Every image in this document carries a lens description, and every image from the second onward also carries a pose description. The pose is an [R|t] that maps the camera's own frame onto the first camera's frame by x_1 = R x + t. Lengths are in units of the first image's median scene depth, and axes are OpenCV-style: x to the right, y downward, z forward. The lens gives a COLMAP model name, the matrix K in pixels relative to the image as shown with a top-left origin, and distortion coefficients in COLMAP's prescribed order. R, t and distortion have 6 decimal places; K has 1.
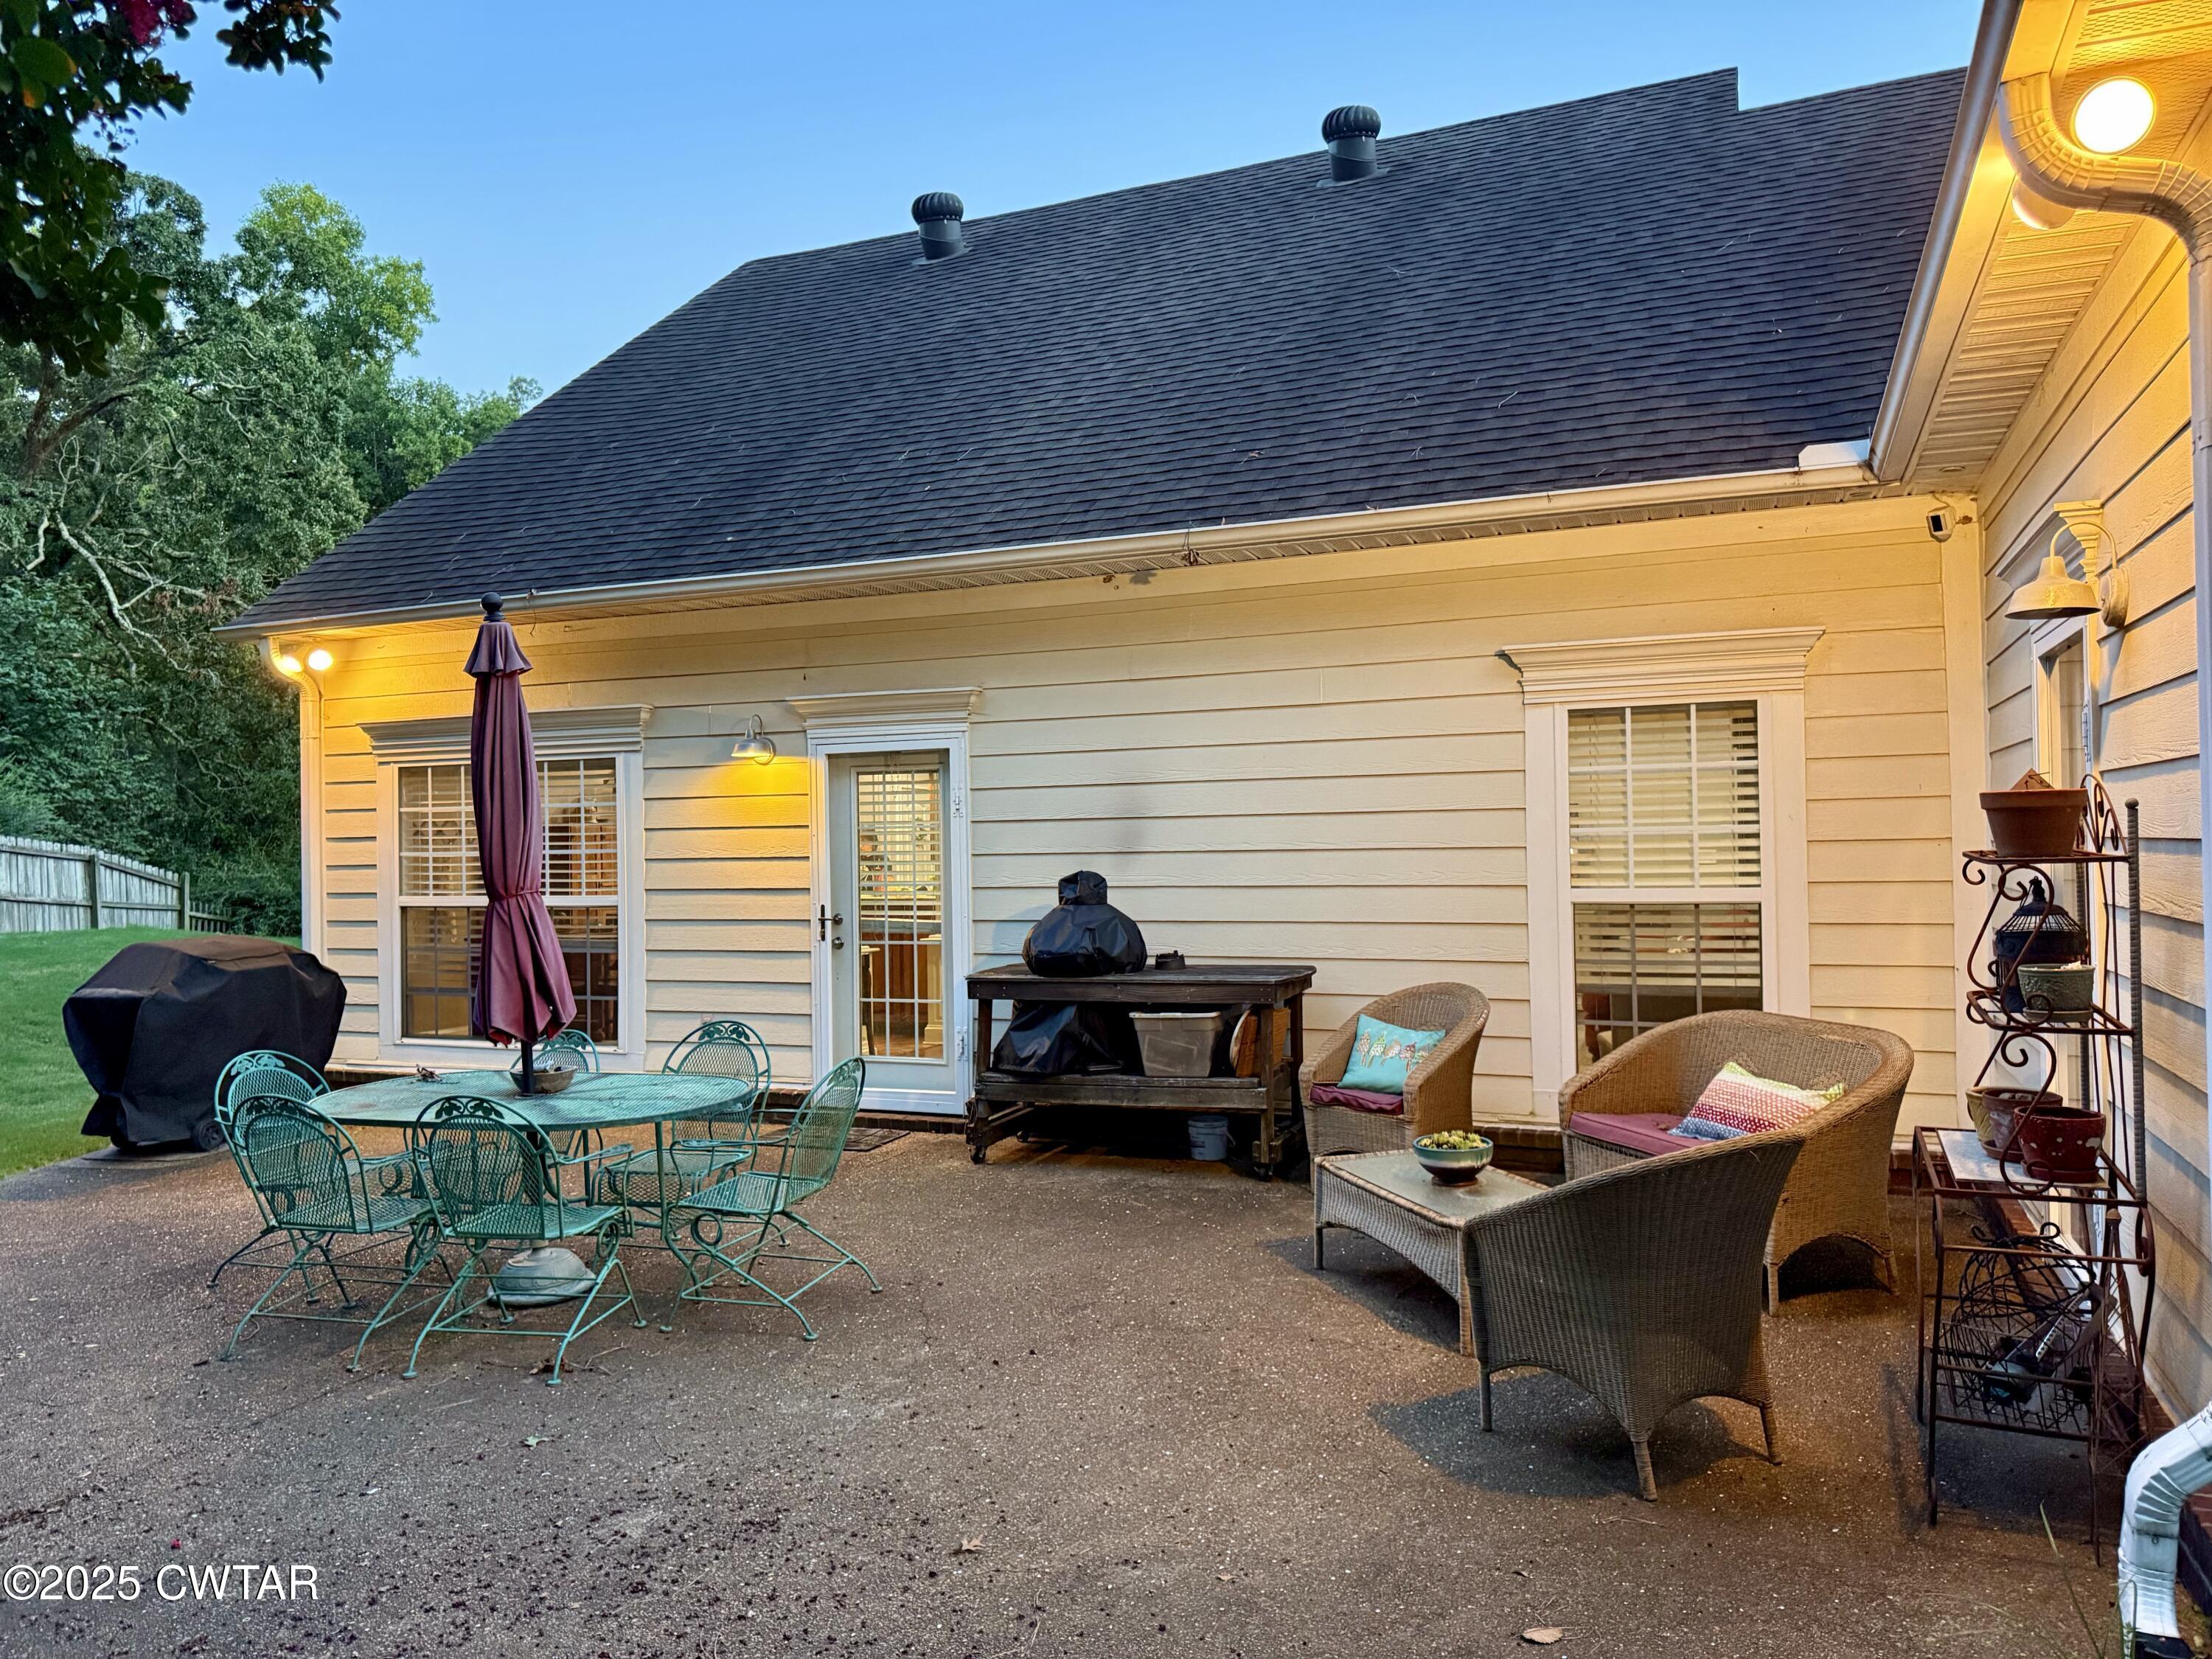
lens RADIAL K [[1553.8, 0, 1106.0], [0, 1553.8, 829.5], [0, 0, 1]] dist [0.124257, -0.243768]
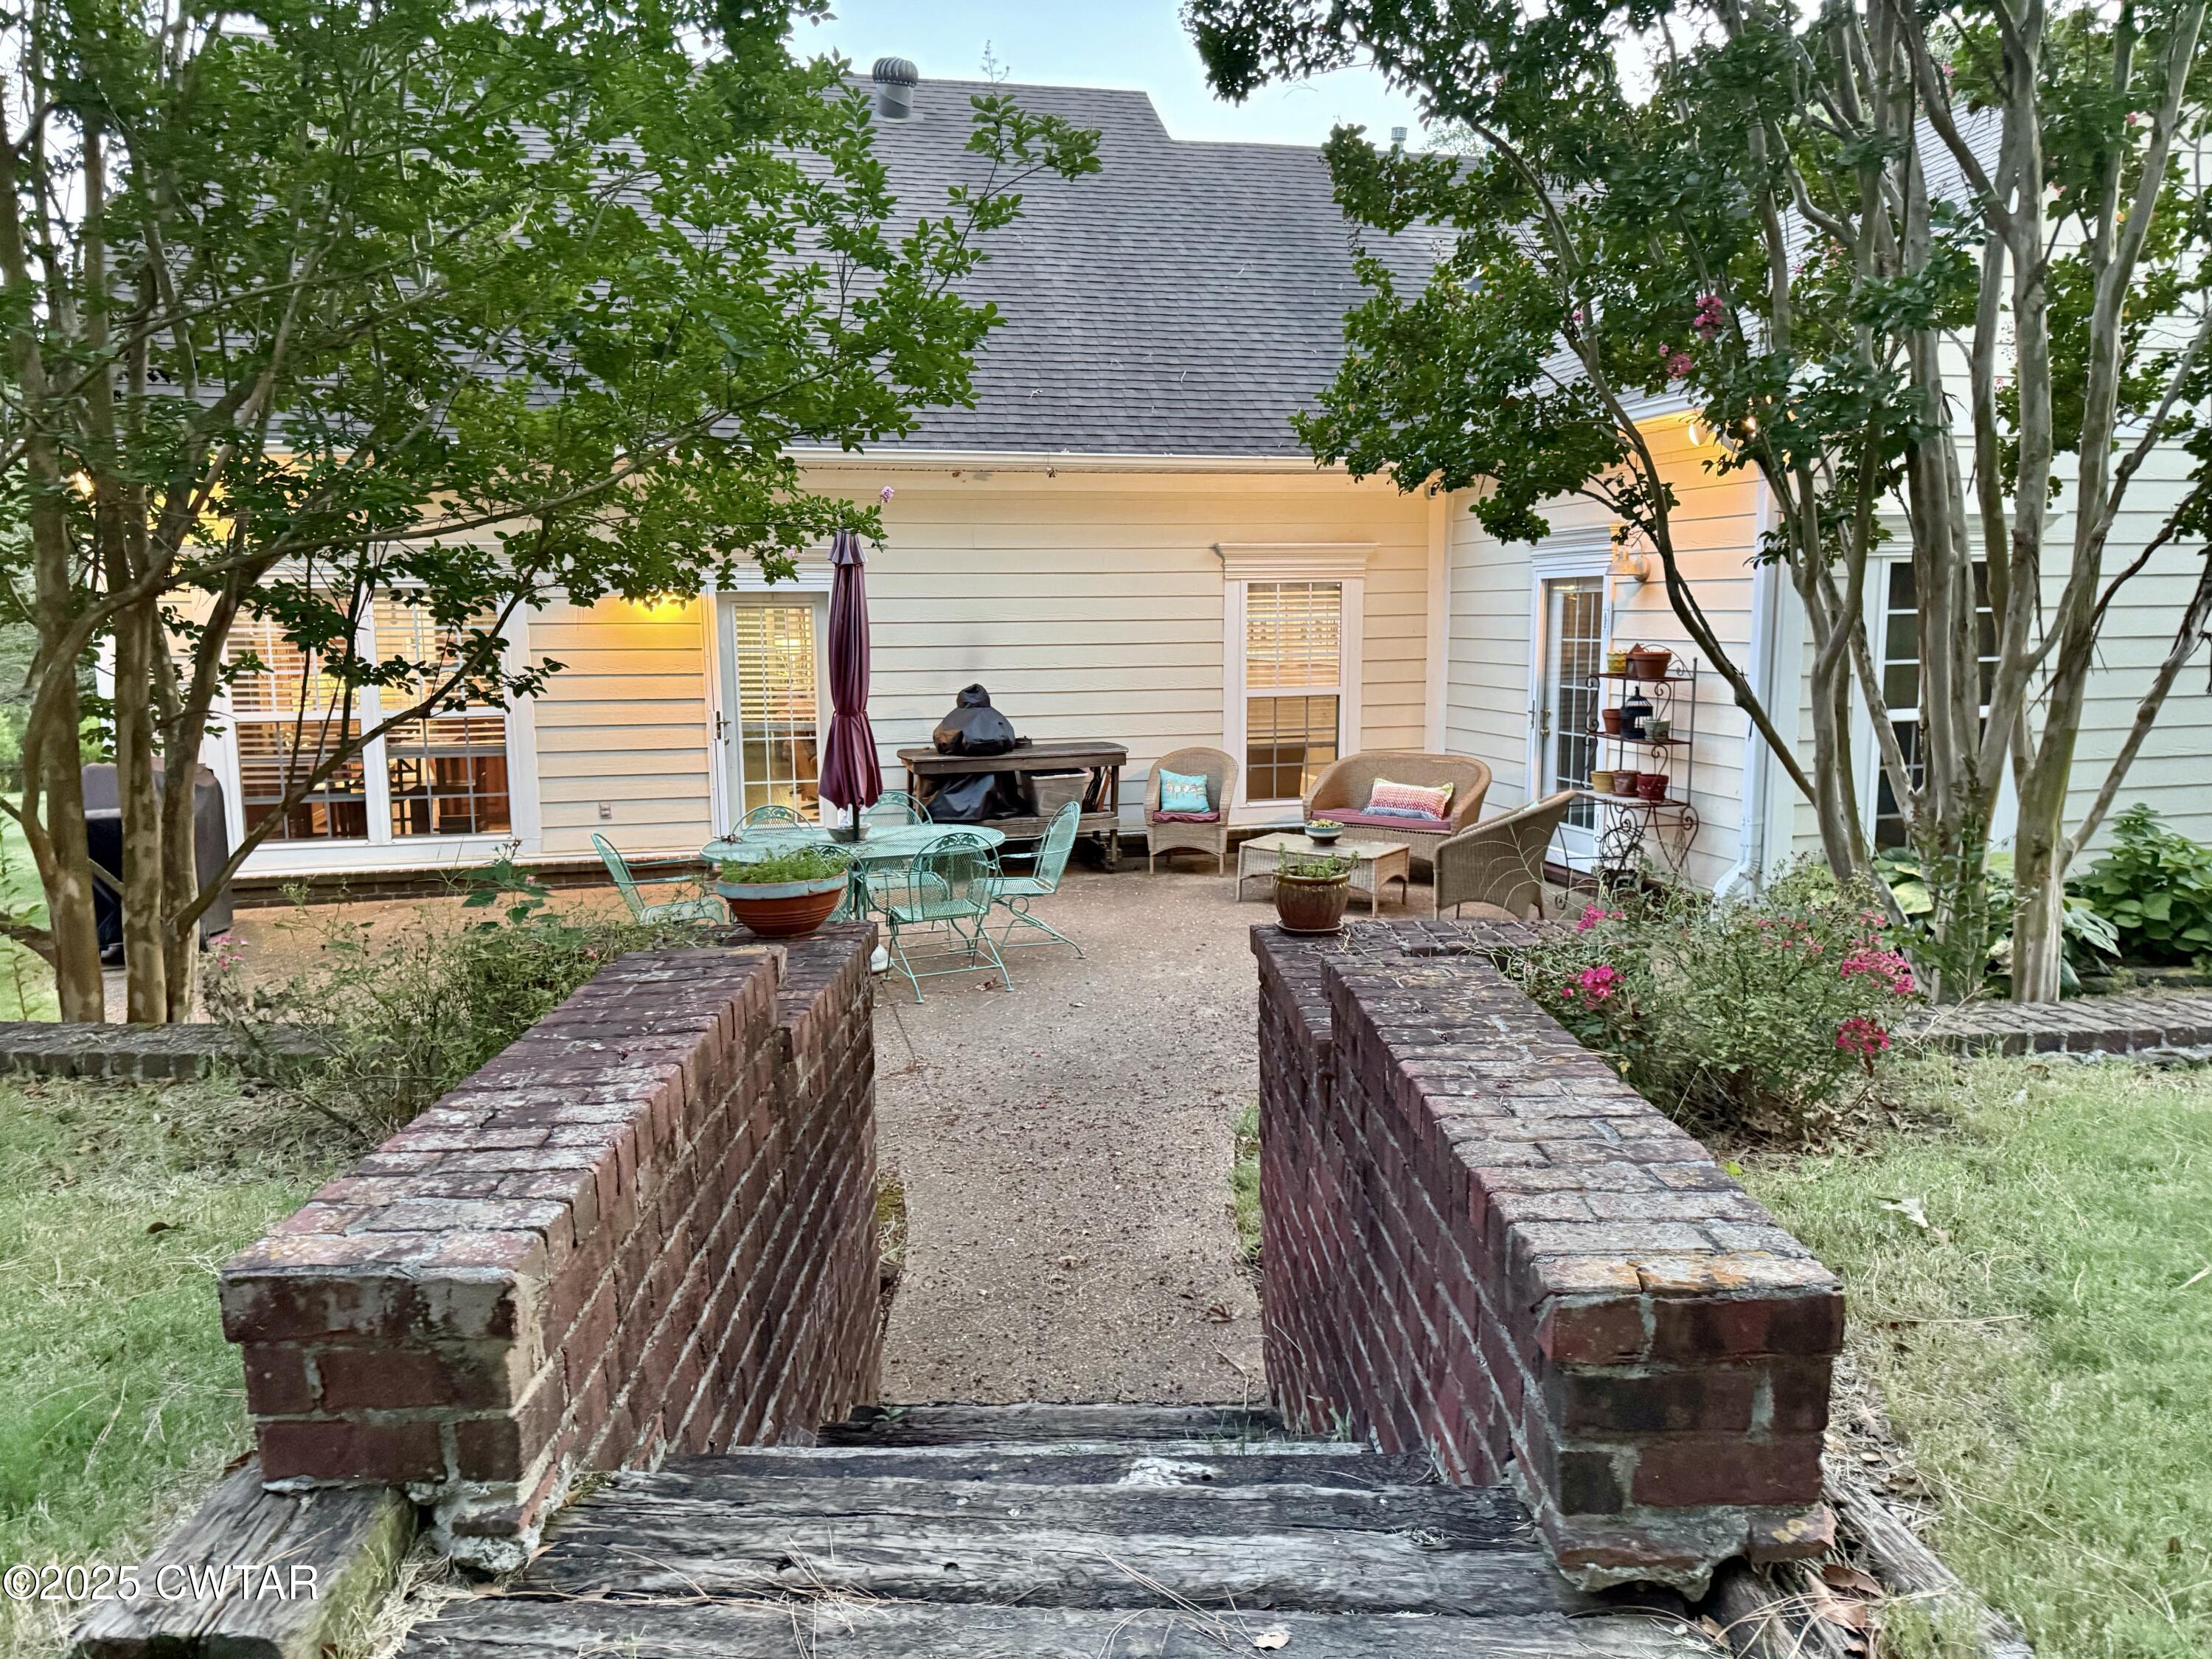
lens RADIAL K [[1553.8, 0, 1106.0], [0, 1553.8, 829.5], [0, 0, 1]] dist [0.124257, -0.243768]
pose [[0.808052, -0.073654, 0.584489, -0.815541], [-0.008459, 0.990601, 0.136524, -0.040563], [-0.589050, -0.115263, 0.799834, -0.279254]]
